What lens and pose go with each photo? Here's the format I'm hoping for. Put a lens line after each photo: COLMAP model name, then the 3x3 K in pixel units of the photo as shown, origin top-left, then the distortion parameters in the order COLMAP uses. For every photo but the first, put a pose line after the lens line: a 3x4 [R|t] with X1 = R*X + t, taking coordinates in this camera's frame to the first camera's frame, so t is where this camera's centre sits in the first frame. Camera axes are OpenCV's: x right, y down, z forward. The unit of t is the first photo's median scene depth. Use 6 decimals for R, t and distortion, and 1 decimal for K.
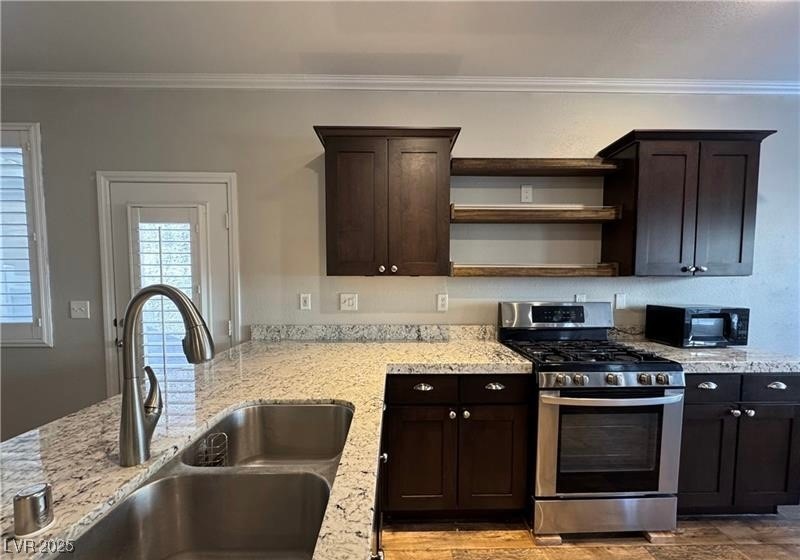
lens RADIAL K [[334.2, 0, 391.1], [0, 334.2, 298.5], [0, 0, 1]] dist [0.001739, 0.000156]
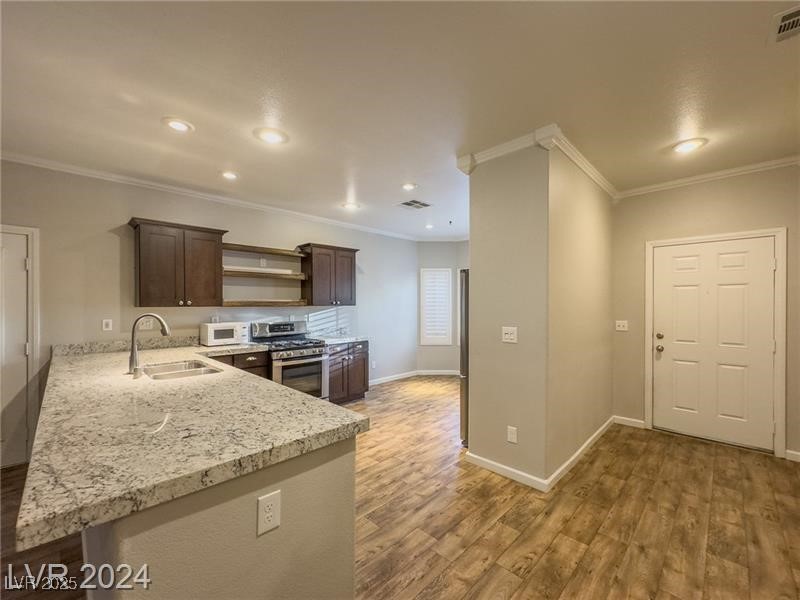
lens RADIAL K [[332.3, 0, 400.0], [0, 332.3, 300.0], [0, 0, 1]] dist [-0.000689, -0.000009]
pose [[0.717199, 0.006175, 0.696841, -0.379925], [0.042575, 0.997704, -0.052660, 0.032814], [-0.695566, 0.067436, 0.715290, -0.941507]]
